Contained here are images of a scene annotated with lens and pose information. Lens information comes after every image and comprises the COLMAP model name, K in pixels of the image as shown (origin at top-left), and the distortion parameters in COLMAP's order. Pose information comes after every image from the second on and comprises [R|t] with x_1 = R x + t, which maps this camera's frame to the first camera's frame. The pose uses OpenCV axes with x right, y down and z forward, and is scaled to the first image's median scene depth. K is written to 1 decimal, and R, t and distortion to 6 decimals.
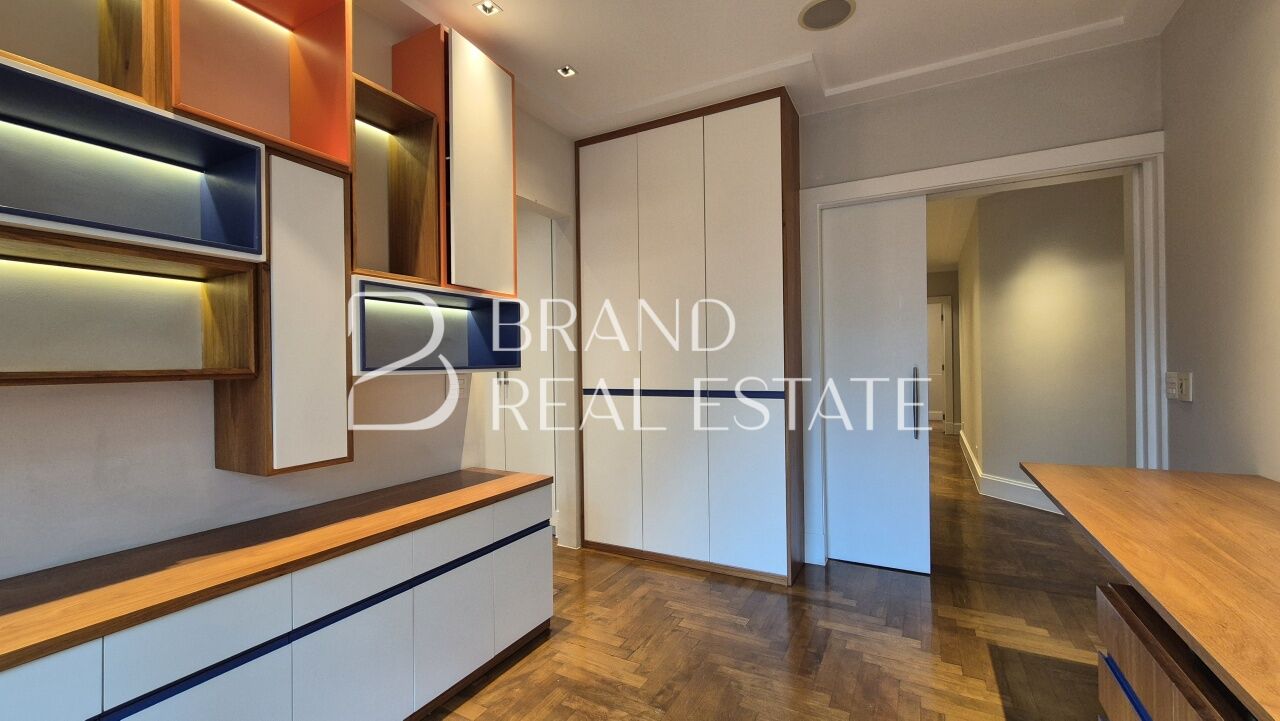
lens RADIAL K [[527.0, 0, 640.0], [0, 527.0, 360.5], [0, 0, 1]] dist [0.000798, 0.000029]
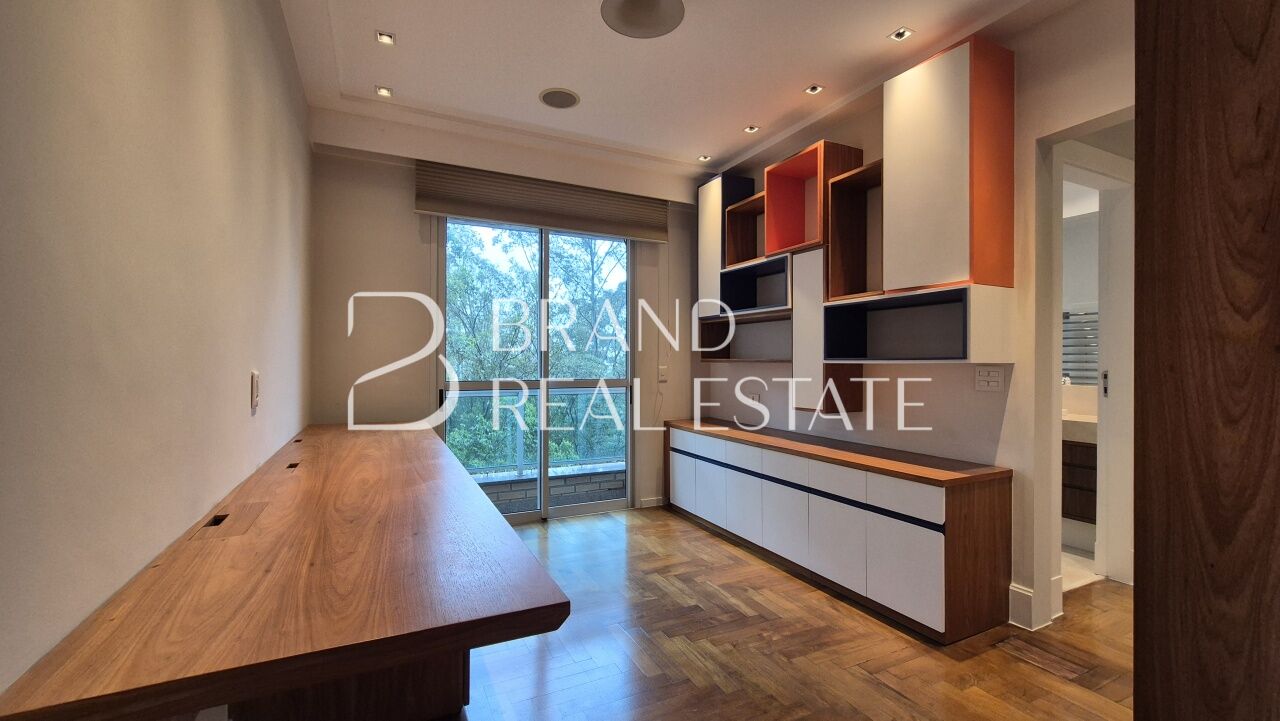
lens RADIAL K [[527.0, 0, 640.0], [0, 527.0, 360.5], [0, 0, 1]] dist [0.000798, 0.000029]
pose [[-0.580152, 0.020888, -0.814240, 1.235010], [0.017809, 0.999757, 0.012958, -0.013066], [0.814313, -0.006983, -0.580384, 1.566058]]
